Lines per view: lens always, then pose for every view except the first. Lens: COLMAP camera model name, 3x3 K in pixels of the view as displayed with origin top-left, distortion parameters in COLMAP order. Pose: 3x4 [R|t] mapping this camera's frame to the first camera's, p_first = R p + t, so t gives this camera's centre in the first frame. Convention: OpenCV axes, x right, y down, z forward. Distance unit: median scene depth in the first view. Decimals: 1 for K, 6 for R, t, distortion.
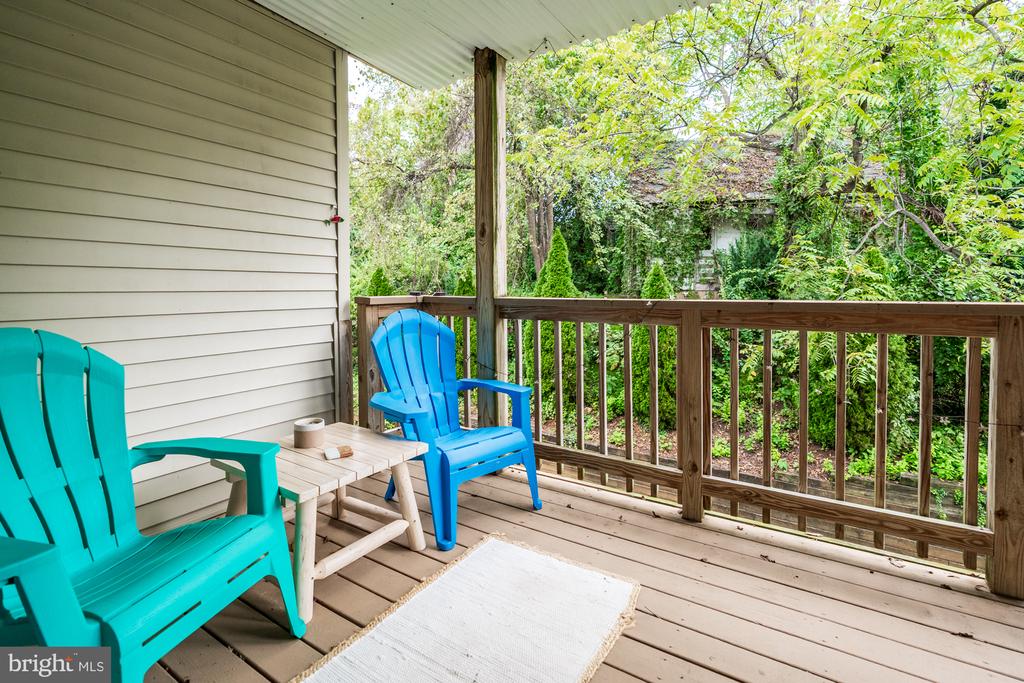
lens RADIAL K [[477.1, 0, 510.0], [0, 477.1, 298.9], [0, 0, 1]] dist [-0.002903, -0.000004]
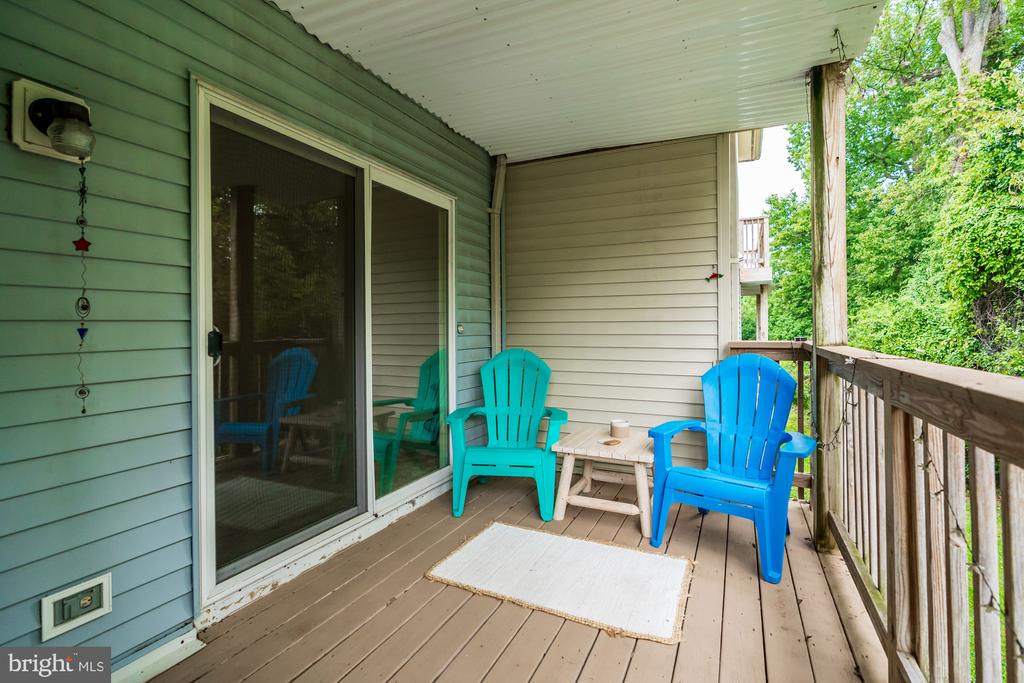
lens RADIAL K [[474.0, 0, 517.7], [0, 474.0, 321.9], [0, 0, 1]] dist [-0.001569, 0.000305]
pose [[0.131022, -0.009369, -0.991335, 0.761628], [-0.012969, 0.999854, -0.011164, -0.029817], [0.991295, 0.014319, 0.130881, 0.343918]]
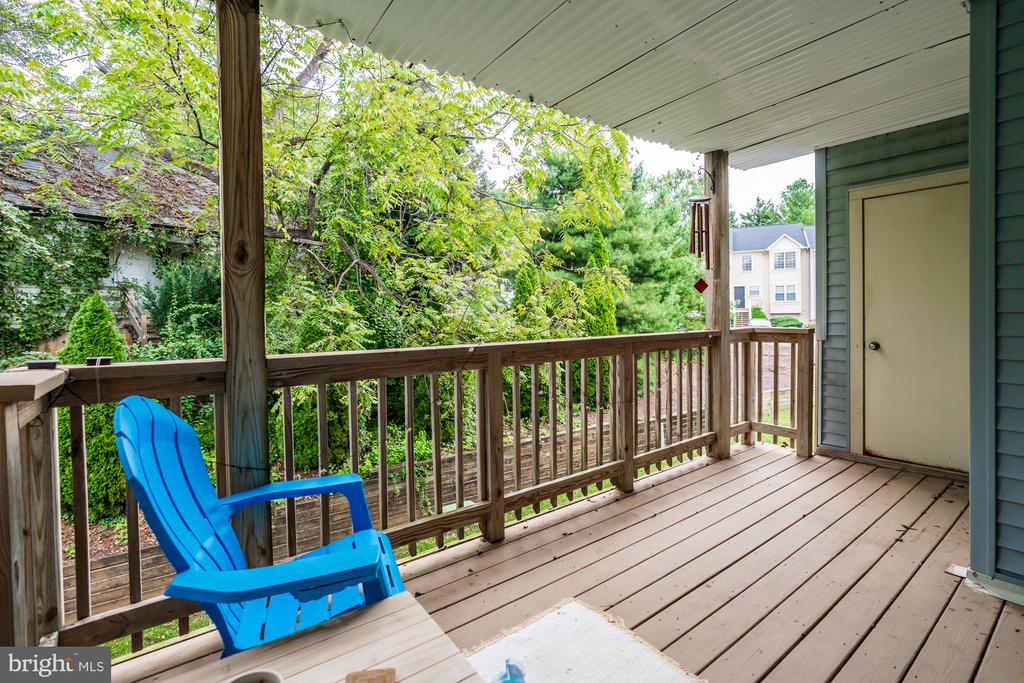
lens RADIAL K [[474.0, 0, 517.7], [0, 474.0, 321.9], [0, 0, 1]] dist [-0.001569, 0.000305]
pose [[0.353436, -0.017322, 0.935298, -0.522622], [0.036844, 0.999311, 0.004584, -0.042966], [-0.934733, 0.032840, 0.353831, 0.449707]]
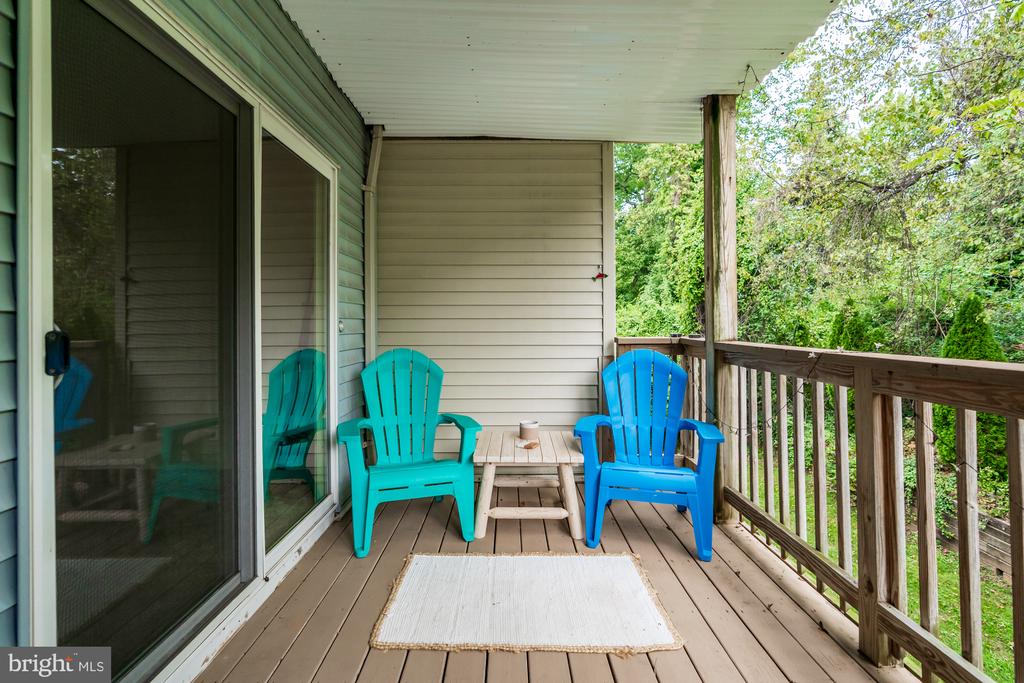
lens RADIAL K [[473.6, 0, 509.8], [0, 473.6, 316.9], [0, 0, 1]] dist [-0.001570, 0.000812]
pose [[0.538984, -0.009763, -0.842259, 0.569318], [-0.013779, 0.999697, -0.020405, -0.027461], [0.842203, 0.022604, 0.538686, 0.112582]]
